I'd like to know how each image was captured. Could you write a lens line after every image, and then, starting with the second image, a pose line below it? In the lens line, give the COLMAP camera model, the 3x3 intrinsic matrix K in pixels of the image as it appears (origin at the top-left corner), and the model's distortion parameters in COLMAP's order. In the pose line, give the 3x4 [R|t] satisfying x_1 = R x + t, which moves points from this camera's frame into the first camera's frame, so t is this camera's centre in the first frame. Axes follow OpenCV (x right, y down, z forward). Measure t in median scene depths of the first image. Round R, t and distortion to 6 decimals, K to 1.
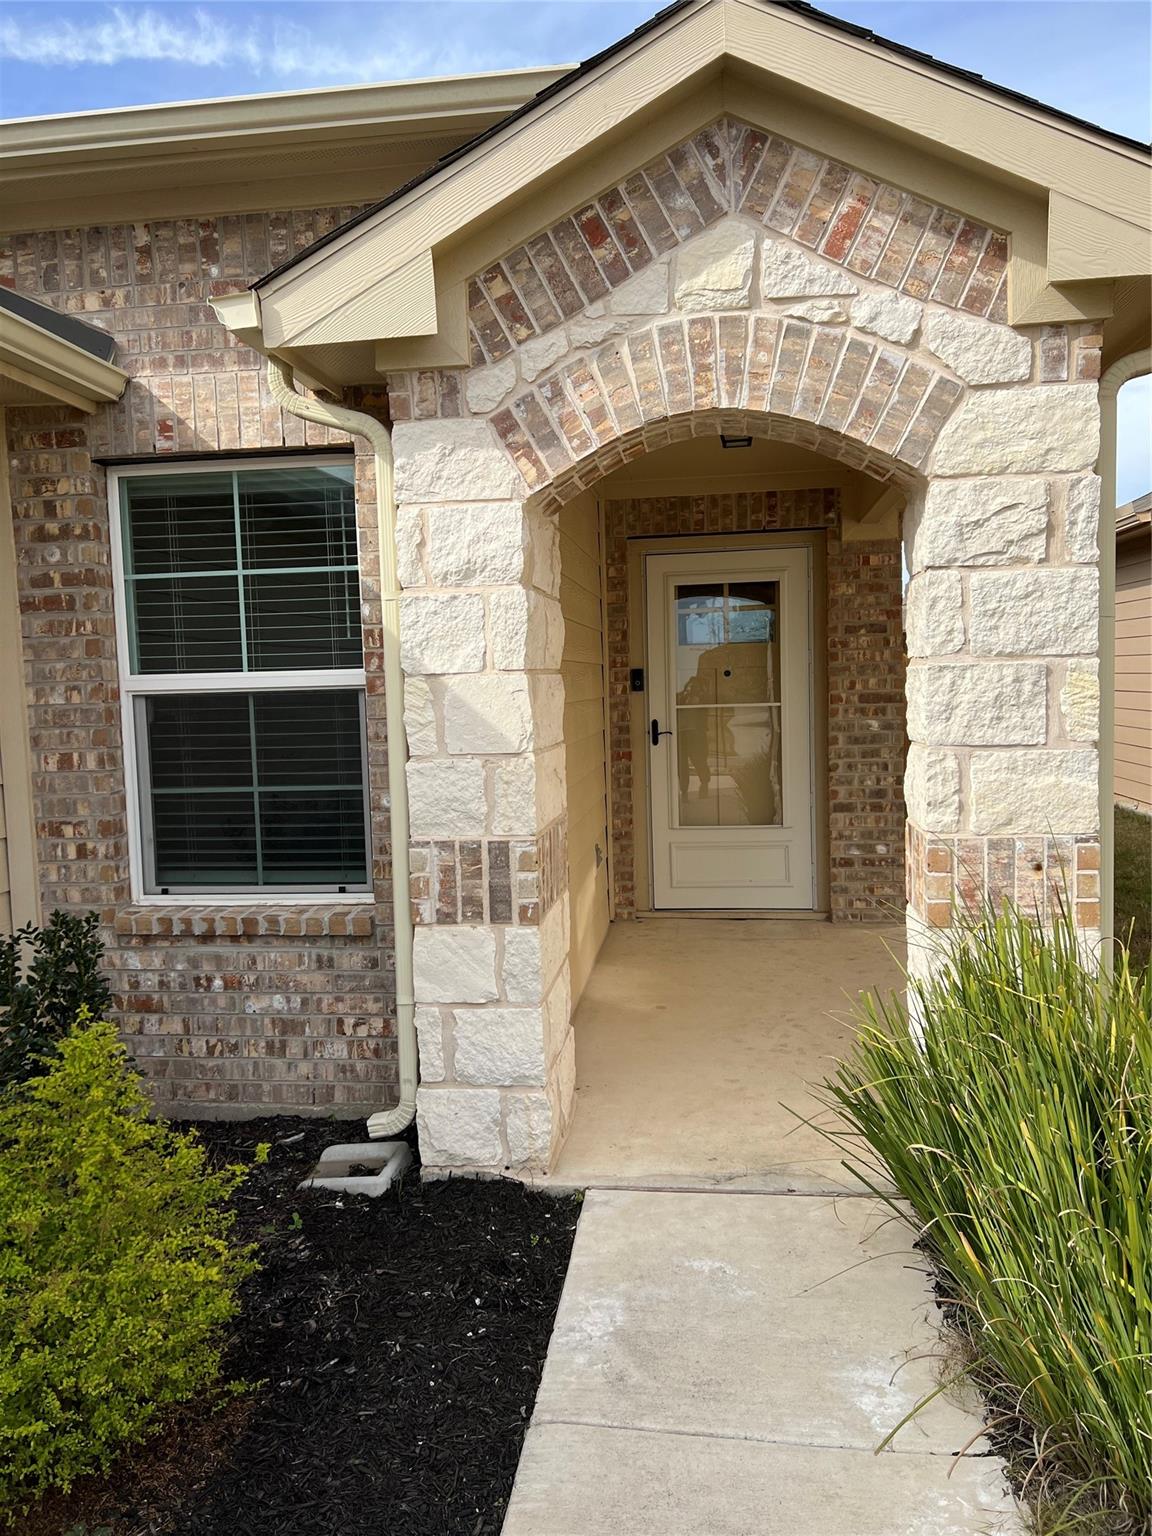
lens RADIAL K [[1150.5, 0, 567.8], [0, 1150.5, 776.0], [0, 0, 1]] dist [0.097797, -0.150198]
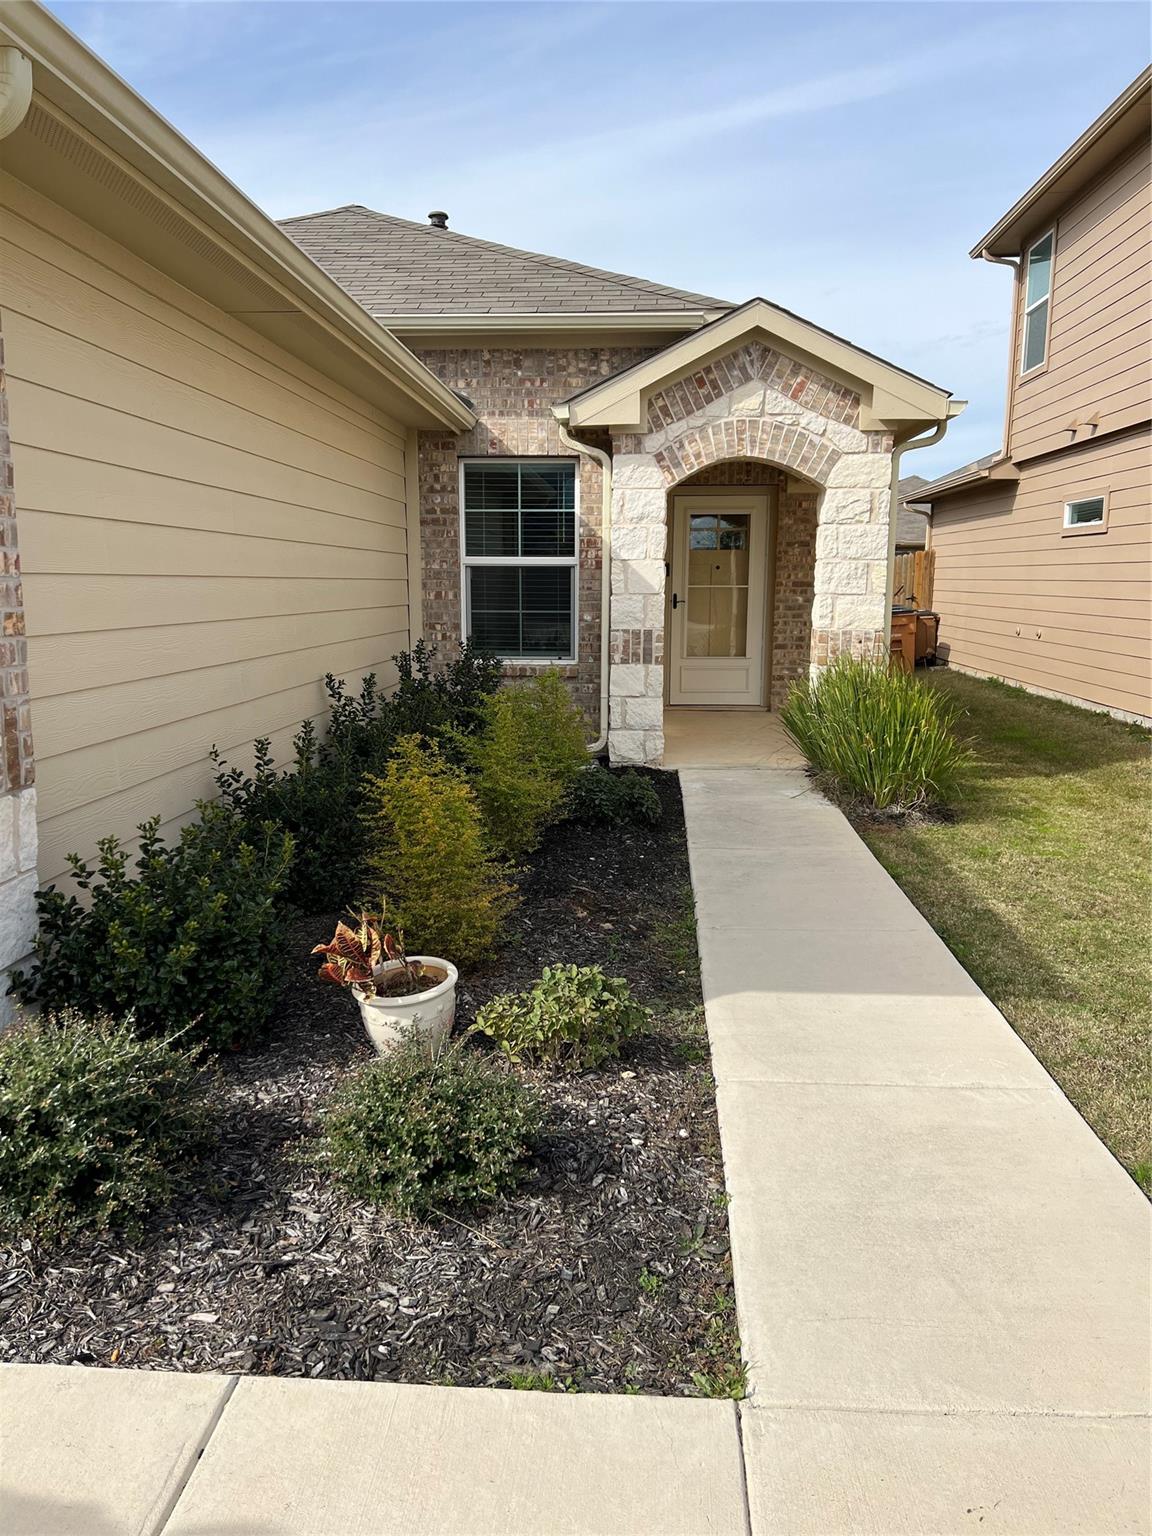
lens RADIAL K [[1150.5, 0, 567.8], [0, 1150.5, 776.0], [0, 0, 1]] dist [0.097797, -0.150198]
pose [[0.997481, 0.022388, 0.067311, -0.388589], [-0.027987, 0.996121, 0.083423, 0.167033], [-0.065183, -0.085097, 0.994238, -1.454947]]
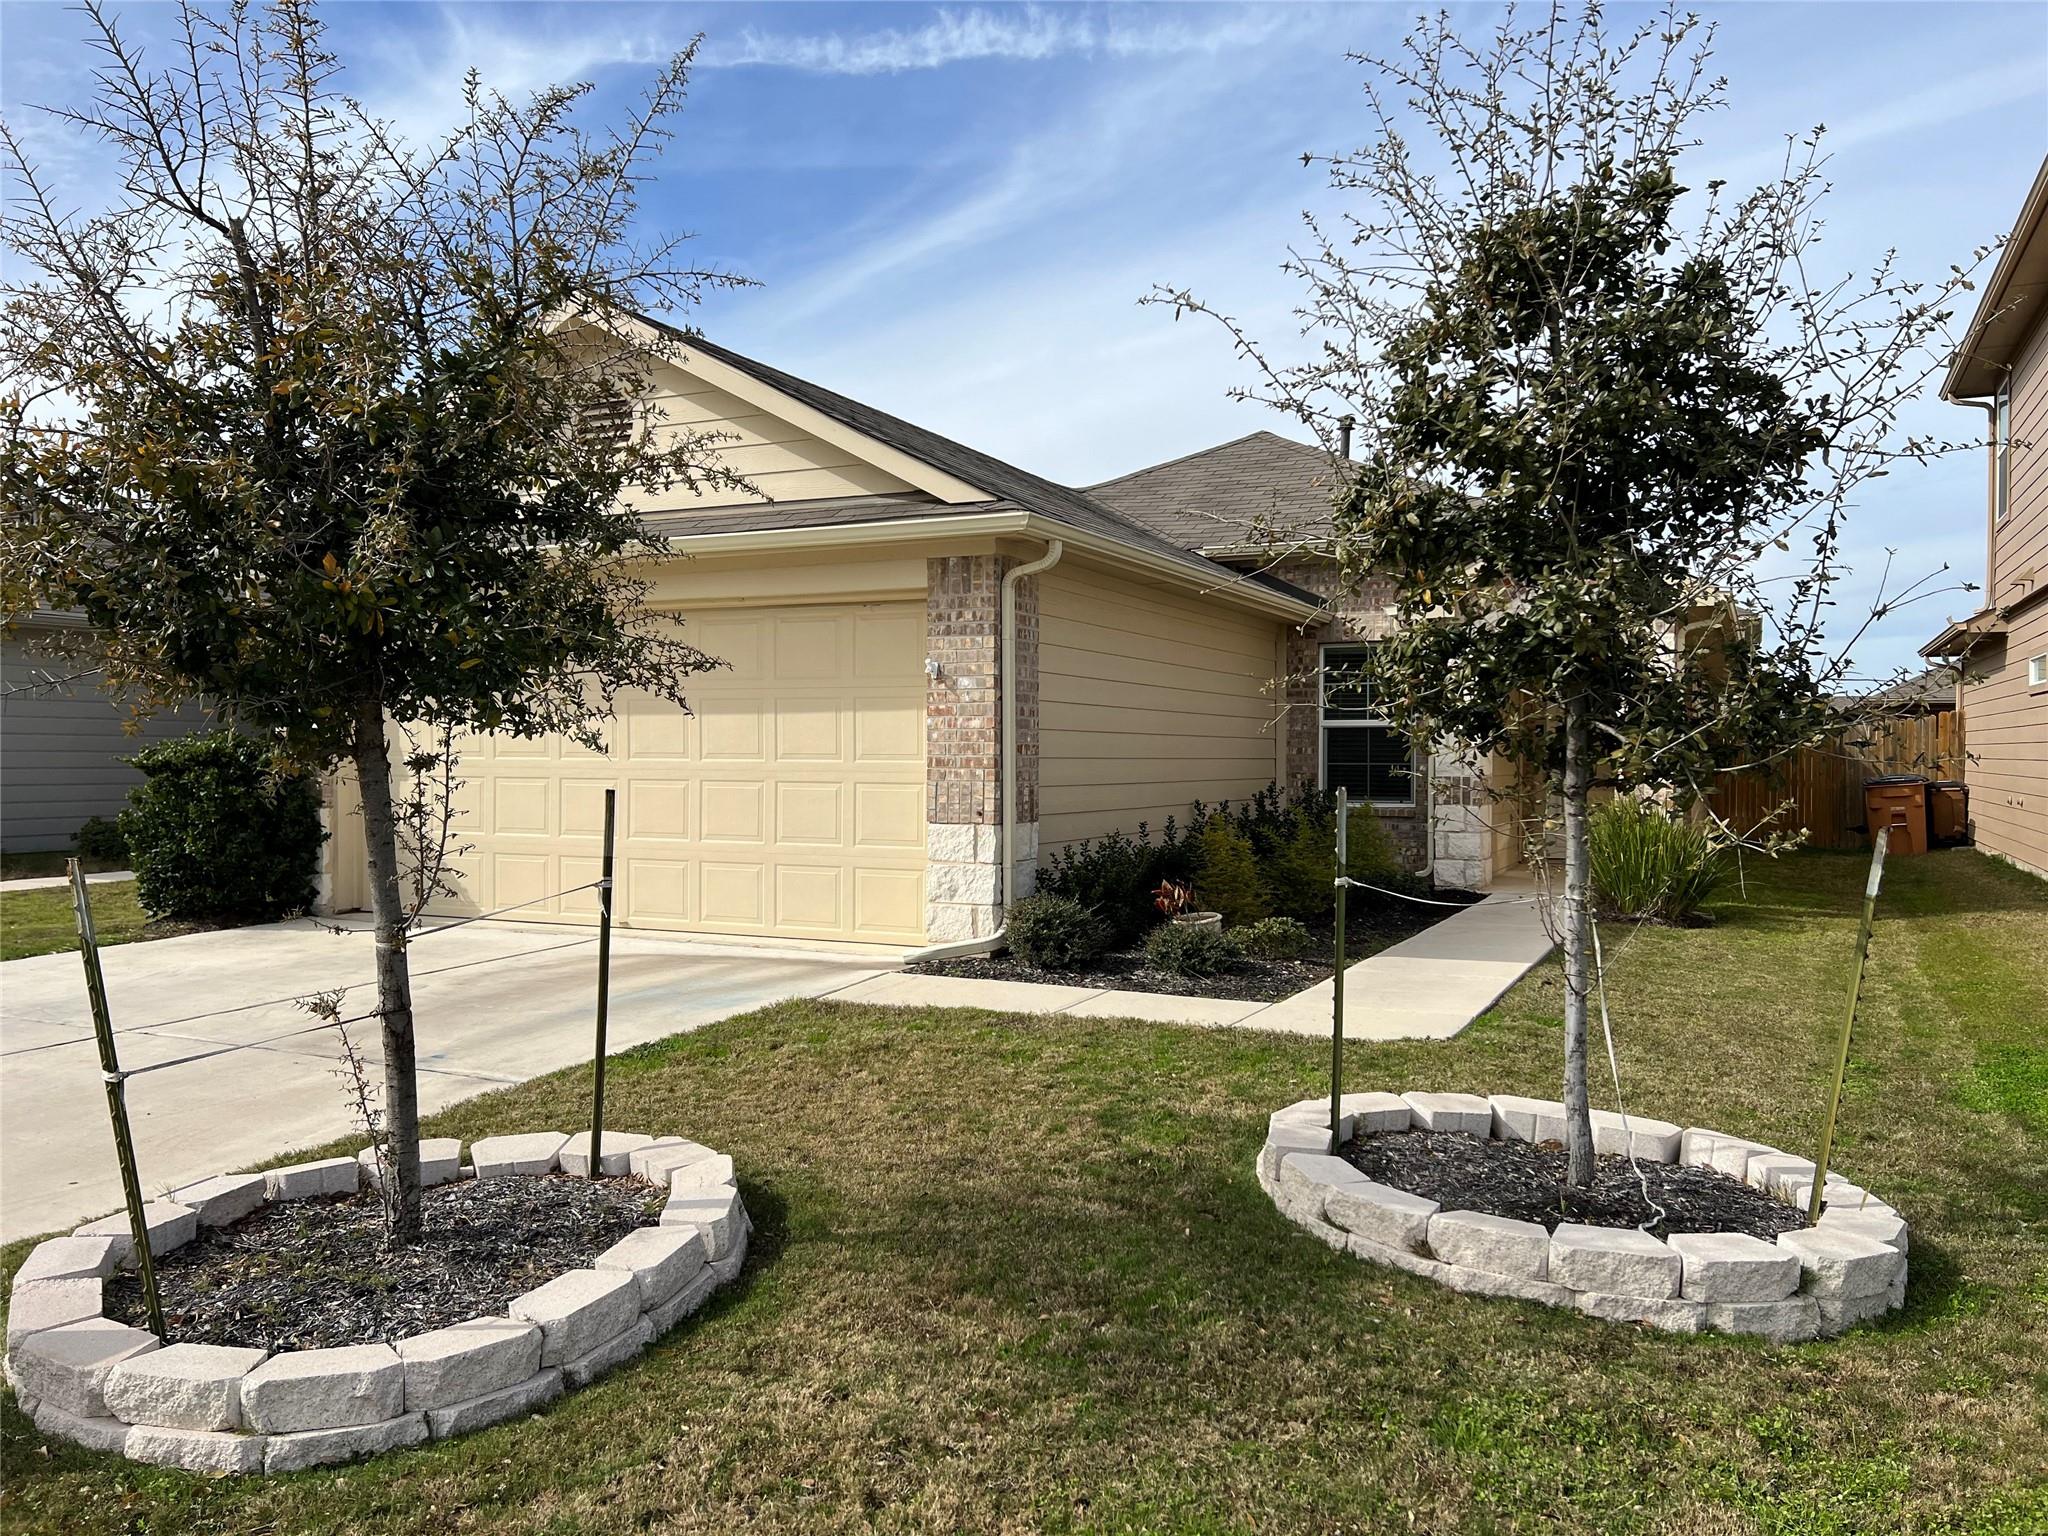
lens RADIAL K [[1534.0, 0, 1024.0], [0, 1534.0, 768.0], [0, 0, 1]] dist [0.097797, -0.150198]
pose [[0.952222, 0.034153, -0.303490, 0.062286], [-0.055279, 0.996588, -0.061294, 0.341739], [0.300361, 0.075142, 0.950861, -3.153539]]
